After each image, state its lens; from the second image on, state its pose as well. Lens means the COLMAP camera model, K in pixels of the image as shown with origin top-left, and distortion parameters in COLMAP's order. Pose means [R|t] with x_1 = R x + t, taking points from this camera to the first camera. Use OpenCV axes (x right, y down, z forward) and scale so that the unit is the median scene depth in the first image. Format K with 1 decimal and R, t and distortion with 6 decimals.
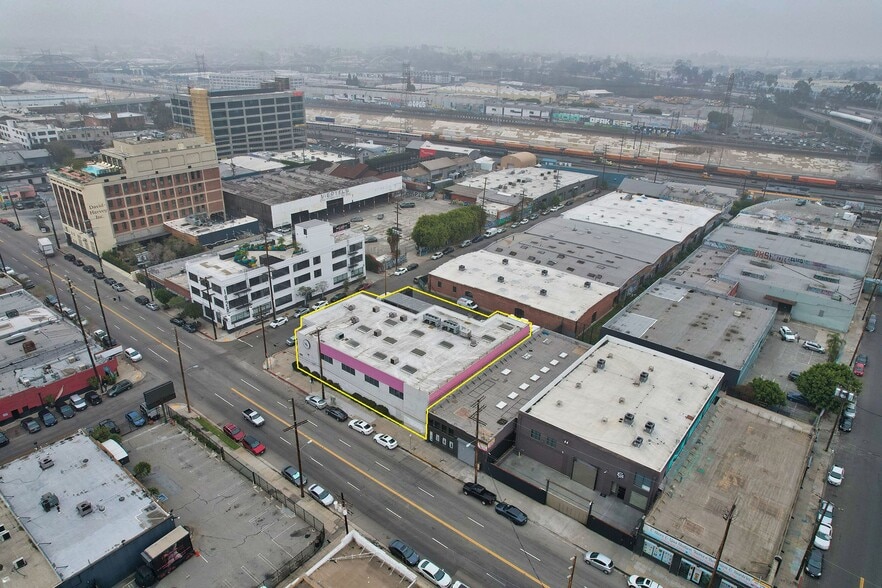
lens RADIAL K [[563.4, 0, 443.3], [0, 563.4, 292.9], [0, 0, 1]] dist [-0.075995, 0.070678]
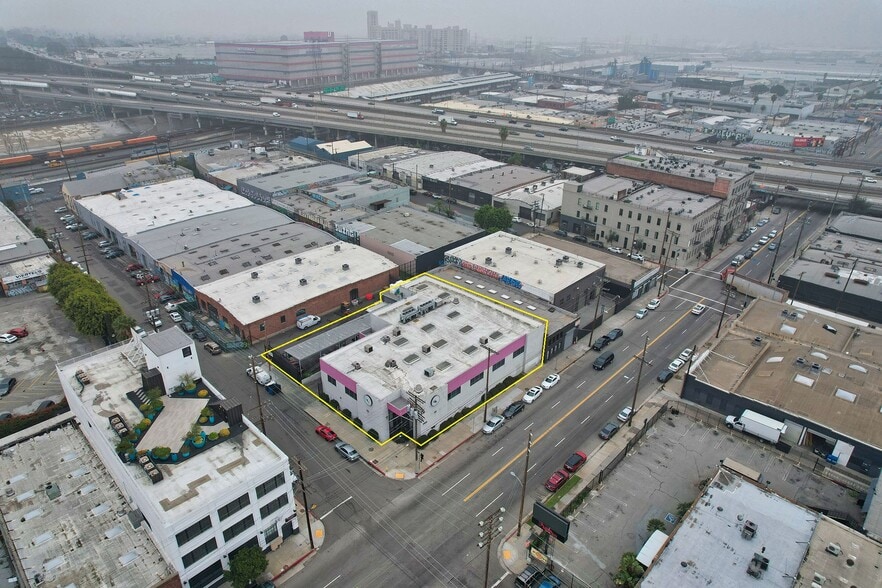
lens RADIAL K [[563.4, 0, 444.1], [0, 563.4, 291.9], [0, 0, 1]] dist [-0.075995, 0.070678]
pose [[0.093207, -0.456193, 0.884986, -0.655093], [0.401663, 0.830545, 0.385827, -0.256809], [-0.911032, 0.319504, 0.260648, 0.531602]]
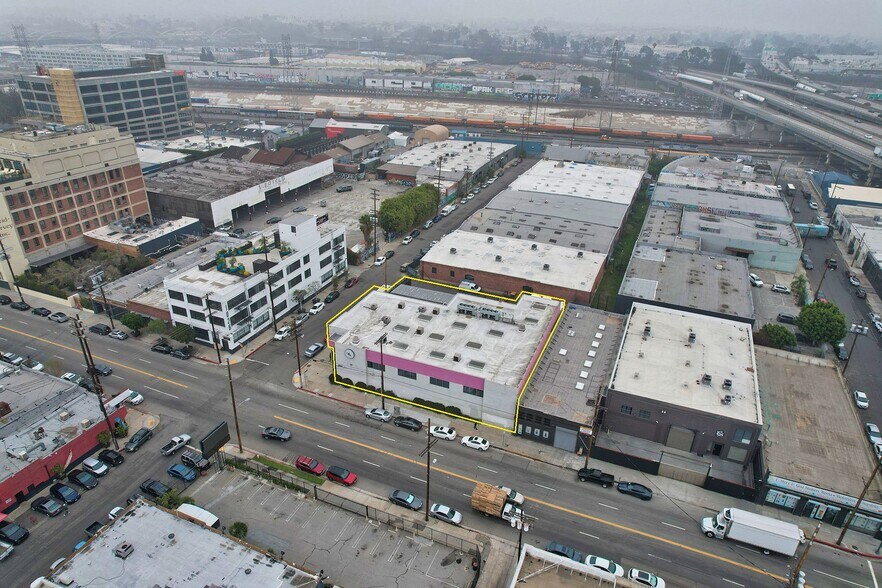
lens RADIAL K [[563.4, 0, 443.8], [0, 563.4, 292.8], [0, 0, 1]] dist [-0.075995, 0.070678]
pose [[0.963570, -0.121744, 0.238143, -0.220893], [0.110263, 0.992029, 0.061002, -0.033339], [-0.243672, -0.032522, 0.969312, 0.061739]]
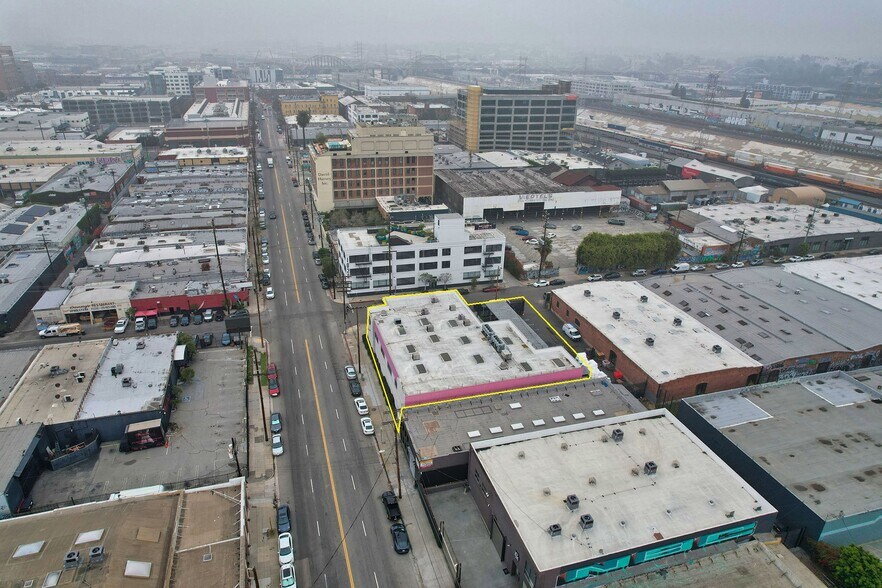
lens RADIAL K [[563.4, 0, 443.0], [0, 563.4, 291.2], [0, 0, 1]] dist [-0.075995, 0.070678]
pose [[0.822474, 0.234180, -0.518360, 0.307112], [-0.240940, 0.968955, 0.055450, -0.041577], [0.515252, 0.079287, 0.853363, 0.109057]]
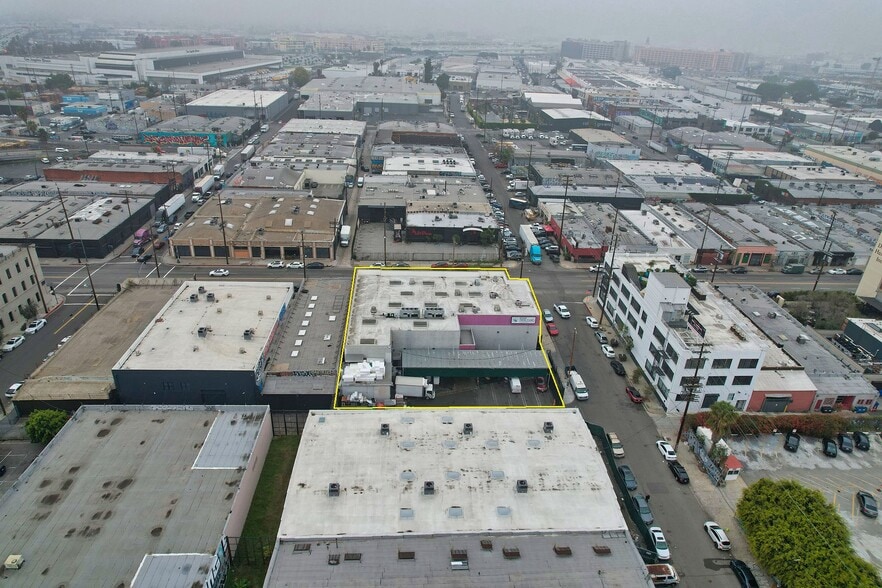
lens RADIAL K [[563.4, 0, 443.7], [0, 563.4, 292.4], [0, 0, 1]] dist [-0.075995, 0.070678]
pose [[-0.742667, 0.245934, -0.622866, 0.426896], [-0.330938, 0.673819, 0.660642, -0.470899], [0.582174, 0.696767, -0.419034, 1.074917]]
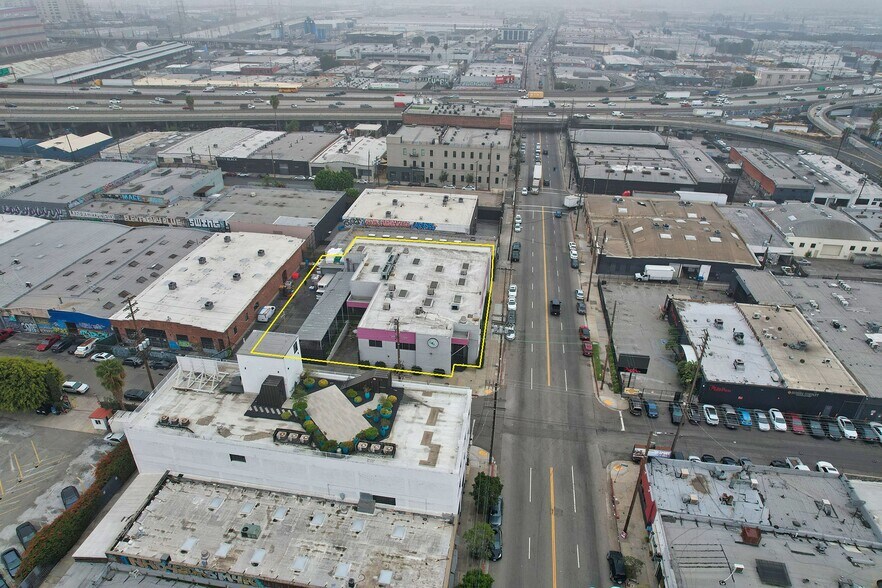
lens RADIAL K [[563.4, 0, 444.4], [0, 563.4, 291.0], [0, 0, 1]] dist [-0.075995, 0.070678]
pose [[-0.496681, -0.443509, 0.746062, -0.653488], [0.338839, 0.692290, 0.637120, -0.416528], [-0.799060, 0.569240, -0.193569, 0.879853]]
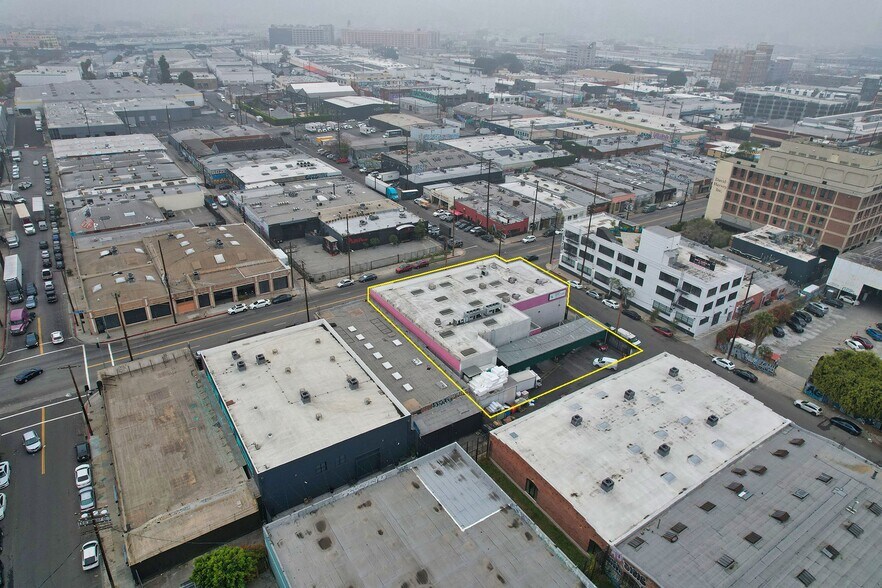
lens RADIAL K [[563.4, 0, 443.8], [0, 563.4, 291.4], [0, 0, 1]] dist [-0.075995, 0.070678]
pose [[-0.307161, 0.394710, -0.865942, 0.643237], [-0.427595, 0.755665, 0.496118, -0.323905], [0.850185, 0.522661, -0.063335, 0.758286]]
